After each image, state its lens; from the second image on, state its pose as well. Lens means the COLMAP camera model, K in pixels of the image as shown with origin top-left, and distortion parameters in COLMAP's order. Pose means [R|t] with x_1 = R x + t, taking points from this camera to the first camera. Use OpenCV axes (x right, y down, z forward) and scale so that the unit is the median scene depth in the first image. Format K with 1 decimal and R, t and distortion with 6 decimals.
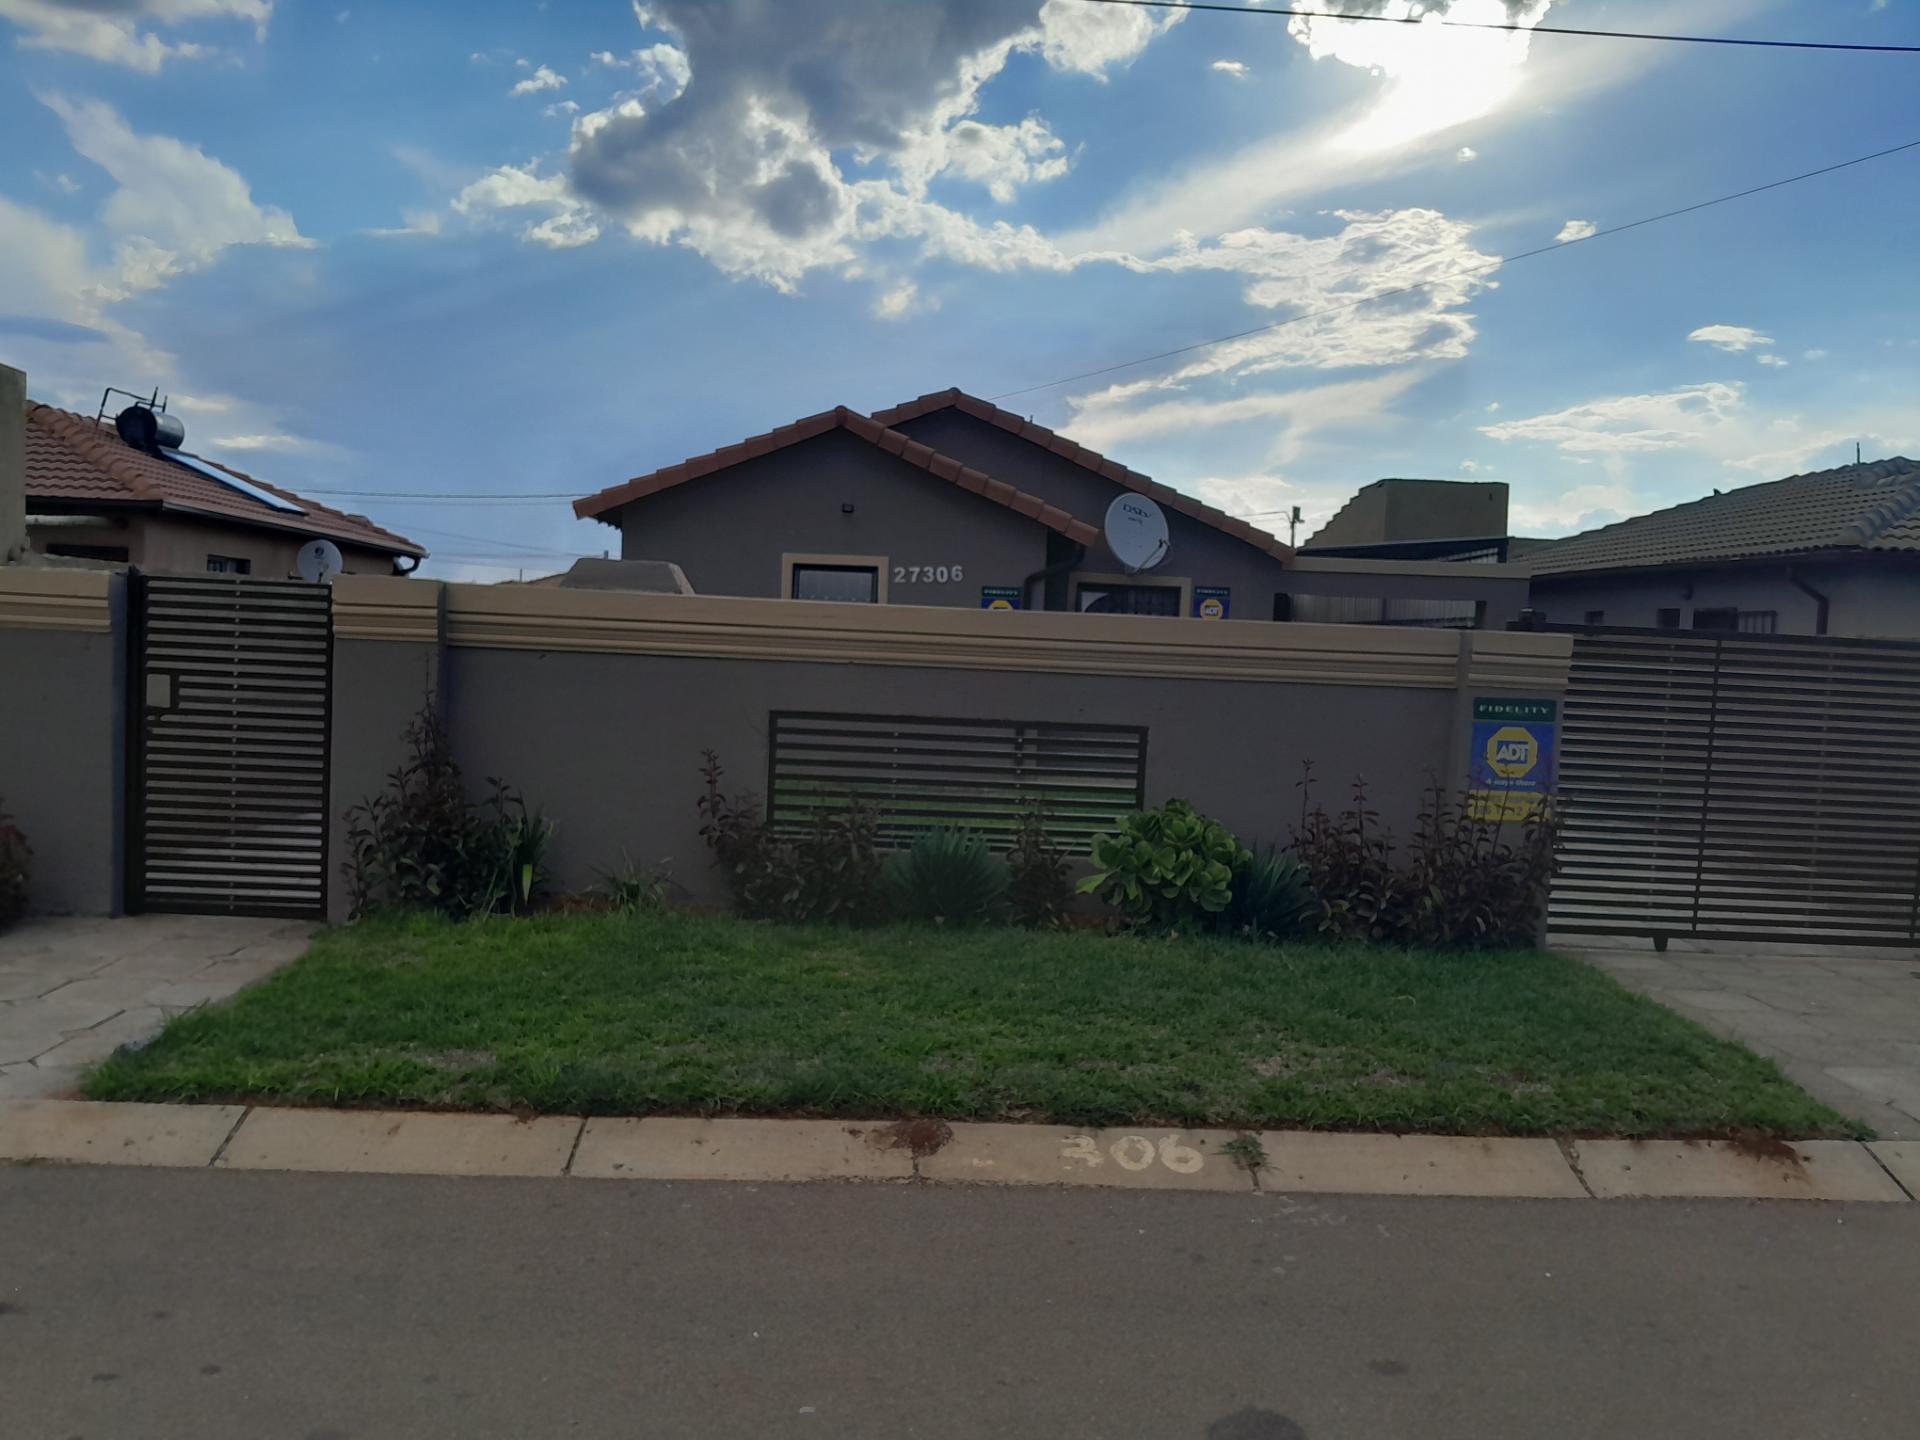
lens RADIAL K [[1486.0, 0, 969.3], [0, 1486.0, 716.1], [0, 0, 1]] dist [0.053807, -0.116998]
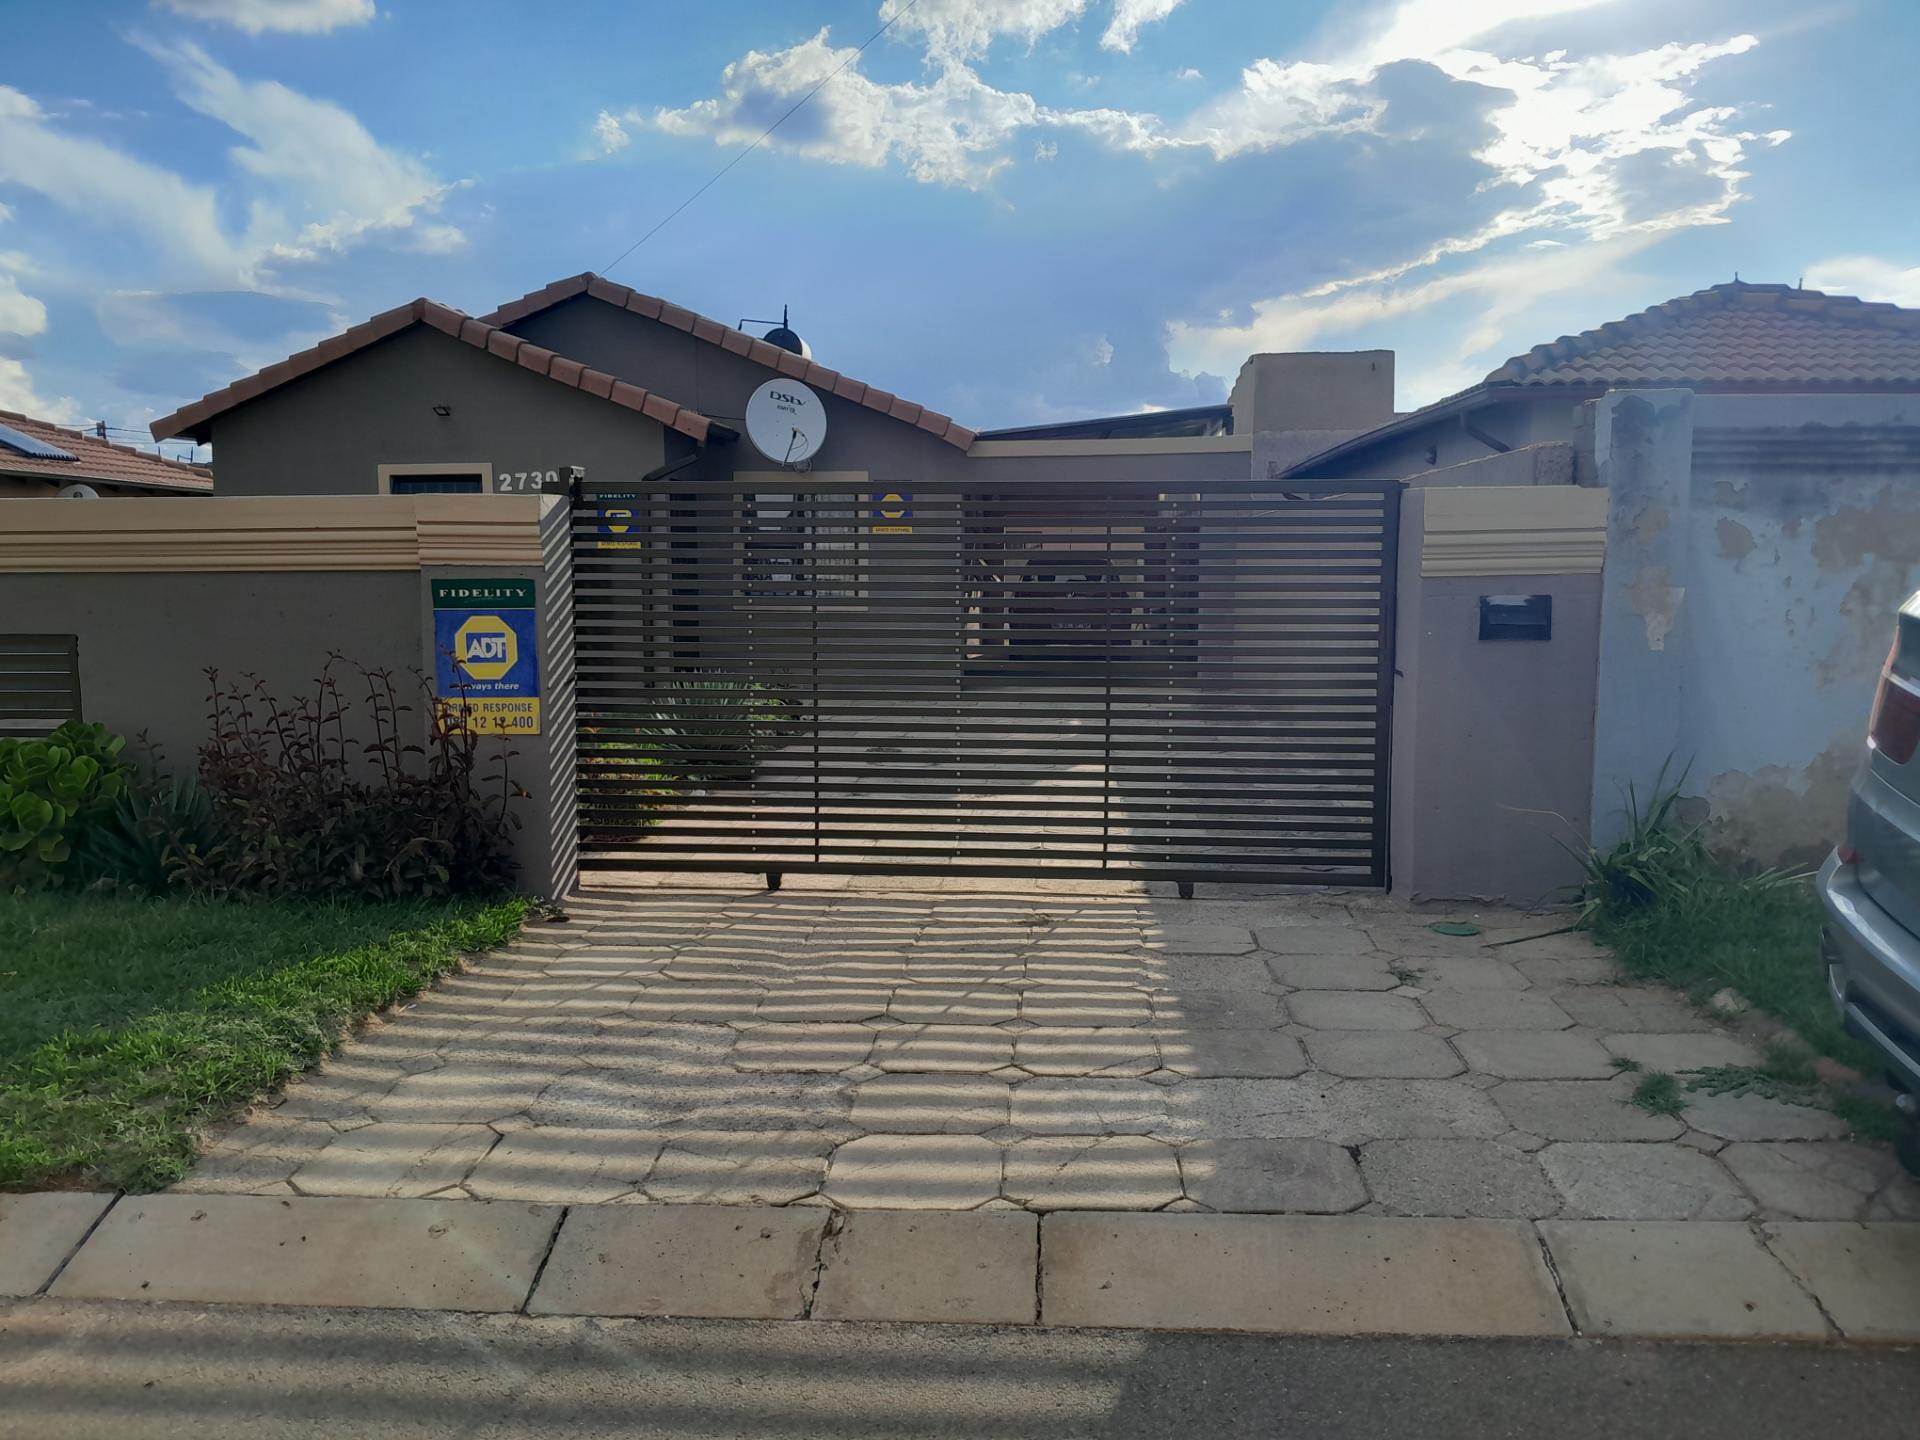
lens RADIAL K [[1486.0, 0, 972.2], [0, 1486.0, 709.4], [0, 0, 1]] dist [0.053807, -0.116998]
pose [[0.992144, -0.037287, -0.119415, 0.351241], [0.042814, 0.998111, 0.044058, 0.016308], [0.117547, -0.048825, 0.991866, 0.123413]]
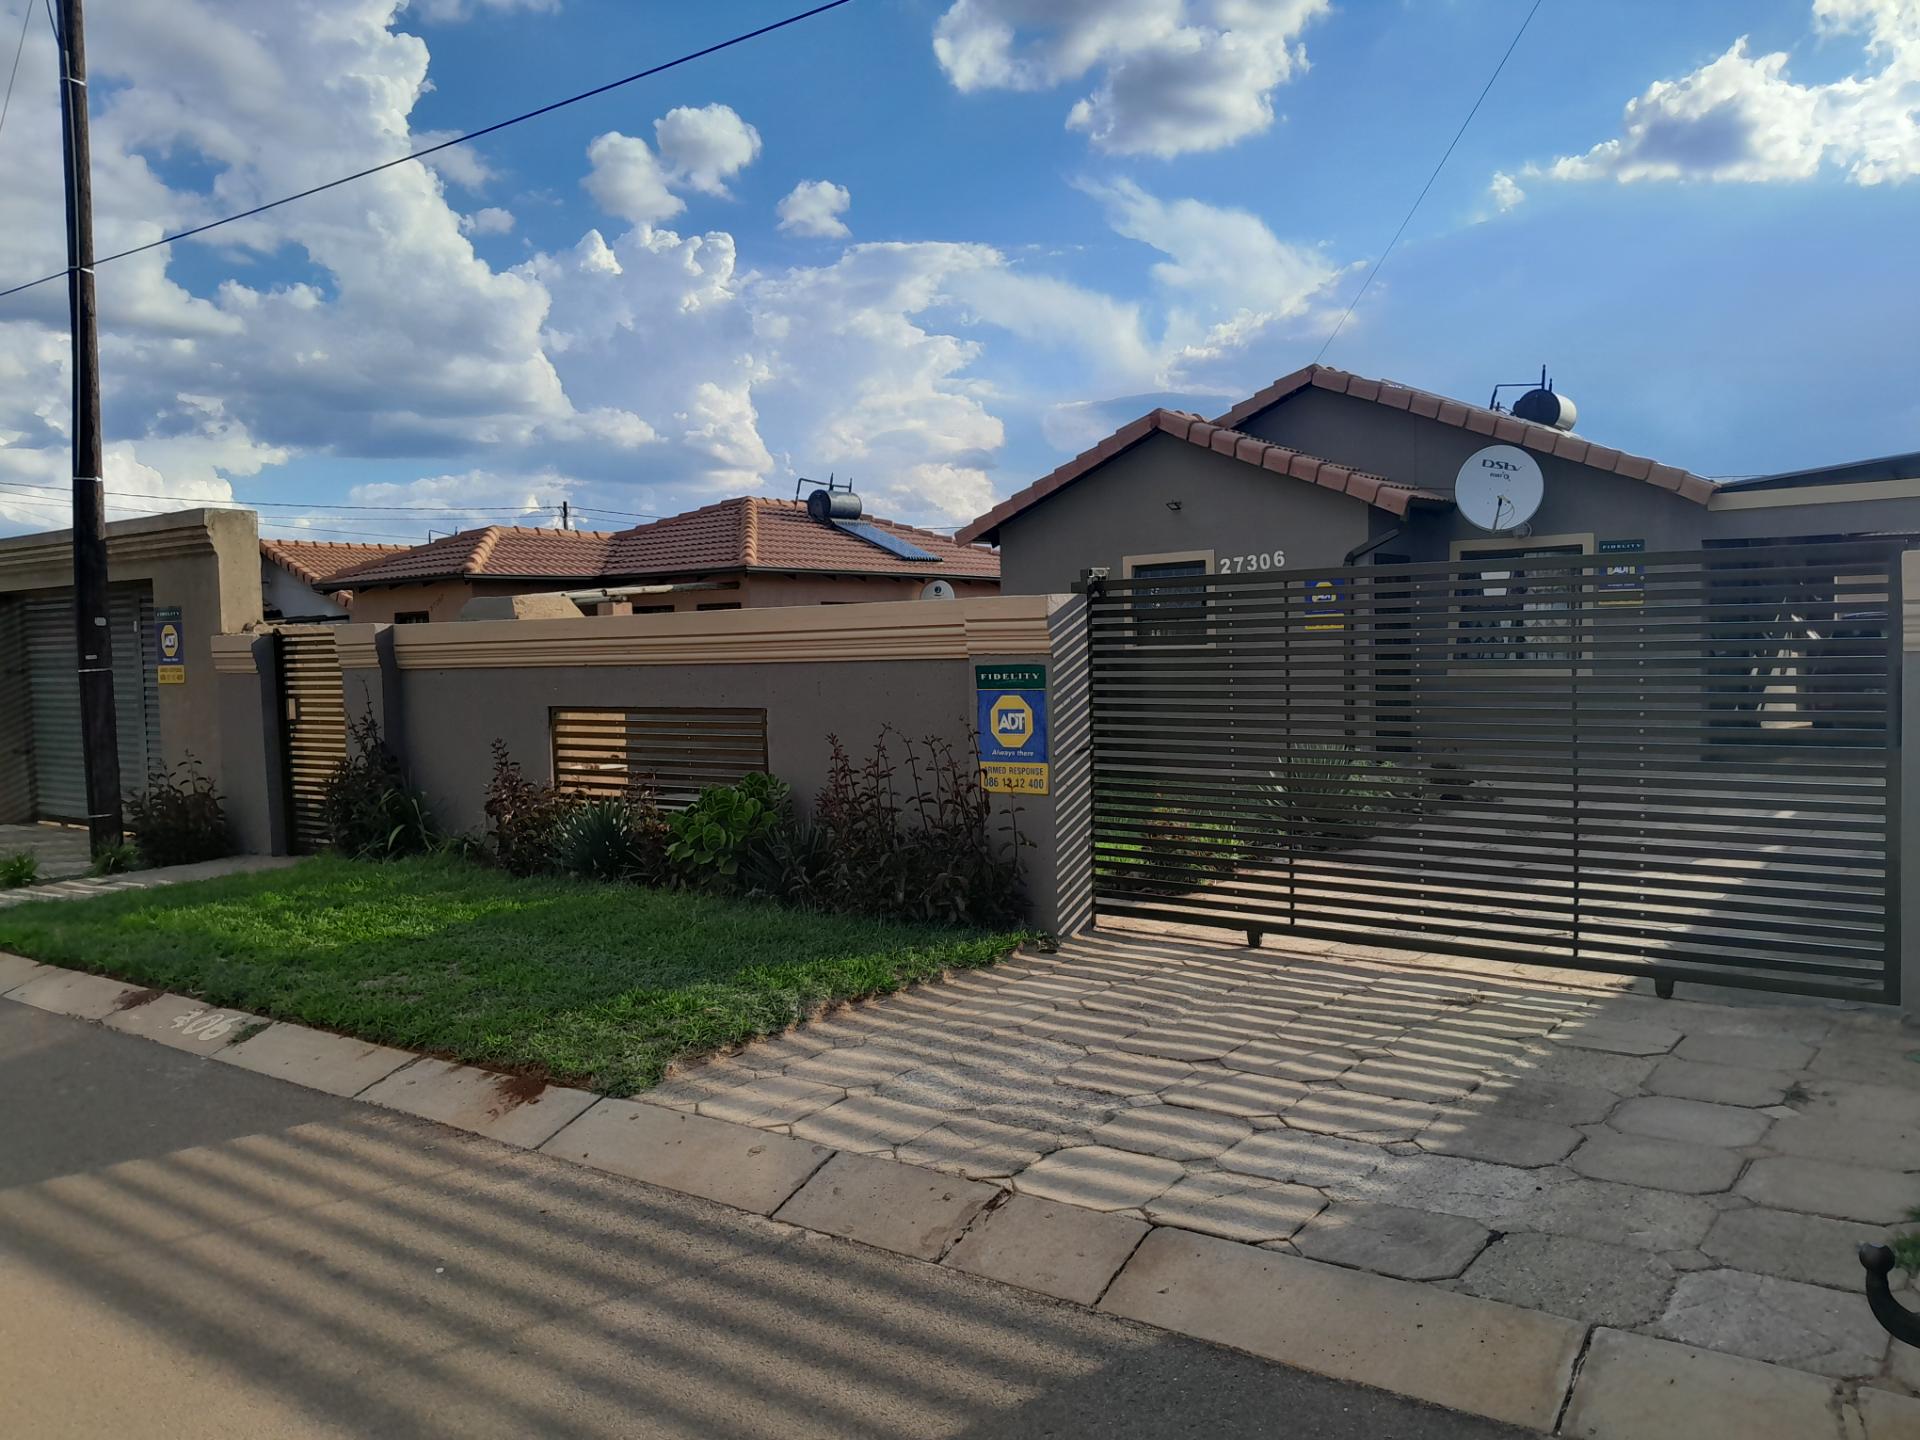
lens RADIAL K [[1486.0, 0, 963.7], [0, 1486.0, 700.7], [0, 0, 1]] dist [0.053807, -0.116998]
pose [[0.766294, -0.040566, -0.641208, 0.469677], [0.029994, 0.999175, -0.027368, 0.017931], [0.641789, 0.001740, 0.766879, 0.124897]]
